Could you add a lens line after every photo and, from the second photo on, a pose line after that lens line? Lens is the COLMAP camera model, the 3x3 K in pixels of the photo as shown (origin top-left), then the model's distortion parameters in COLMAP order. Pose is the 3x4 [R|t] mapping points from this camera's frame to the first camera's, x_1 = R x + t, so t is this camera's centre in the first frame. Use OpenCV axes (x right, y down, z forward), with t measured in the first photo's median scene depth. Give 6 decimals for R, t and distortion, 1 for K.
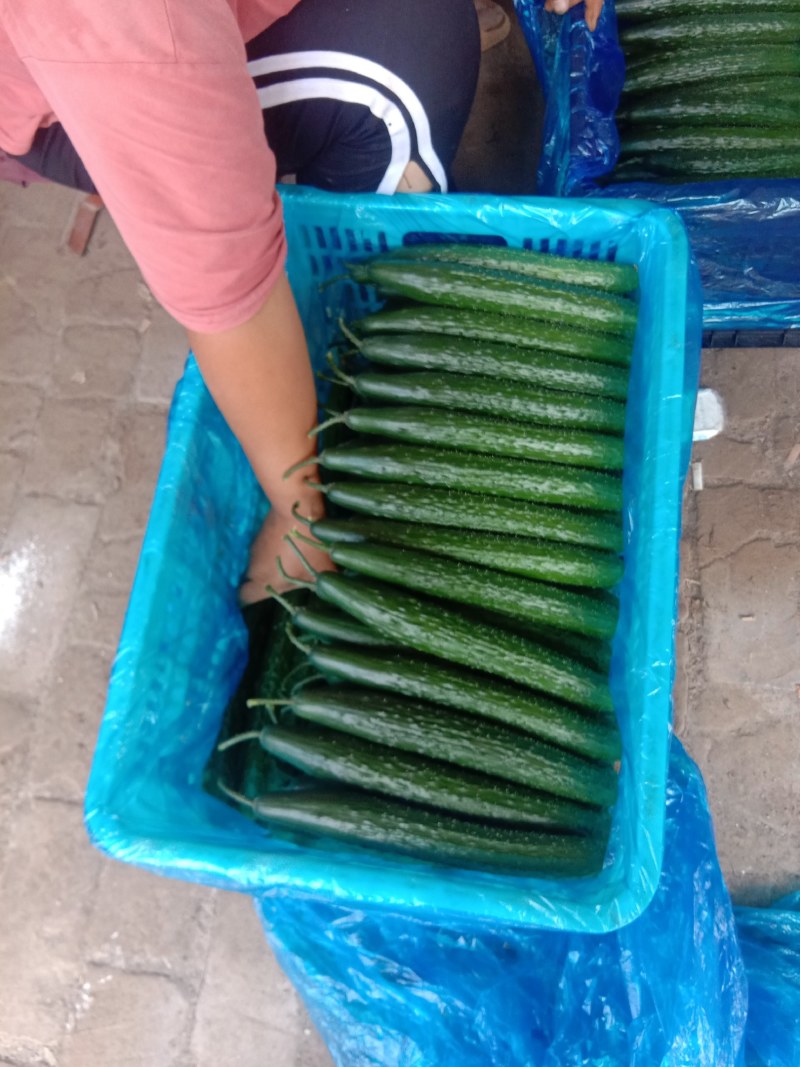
lens RADIAL K [[831.6, 0, 400.0], [0, 831.6, 533.5], [0, 0, 1]] dist [0.142293, -0.219859]
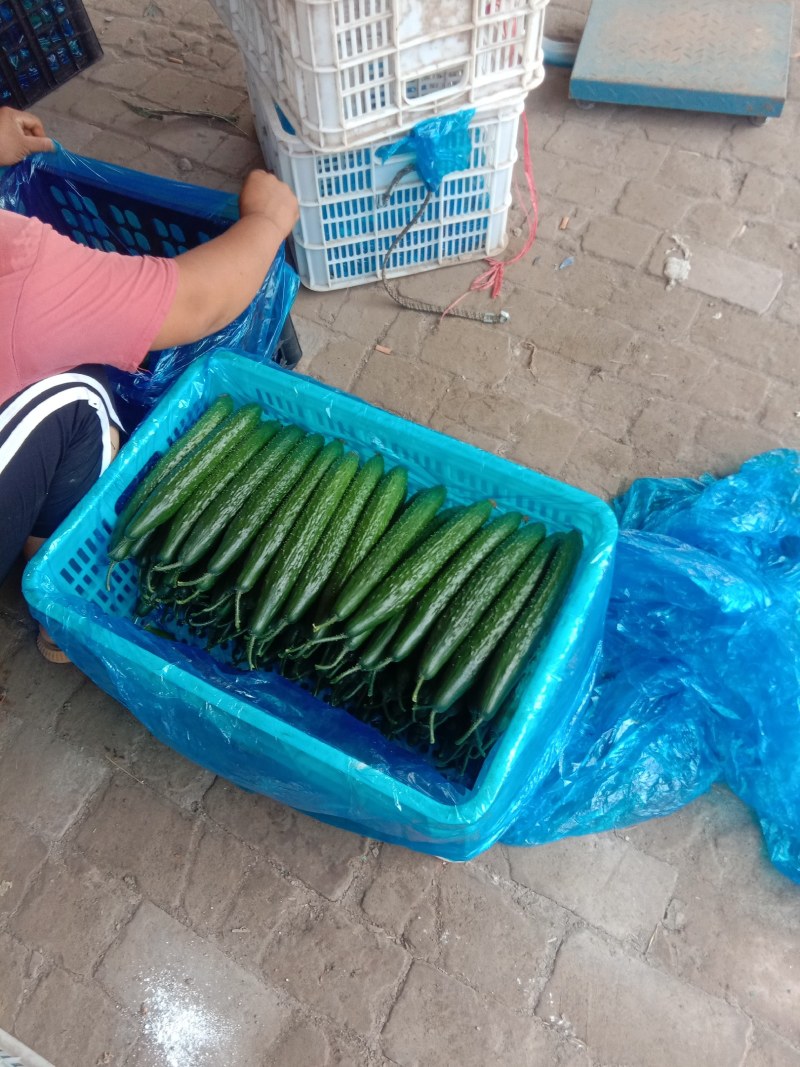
lens RADIAL K [[831.6, 0, 400.0], [0, 831.6, 533.5], [0, 0, 1]] dist [0.142293, -0.219859]
pose [[0.353537, -0.782617, 0.512369, -0.570476], [0.892768, 0.445812, 0.064940, -0.025531], [-0.279243, 0.434468, 0.856307, -0.245593]]
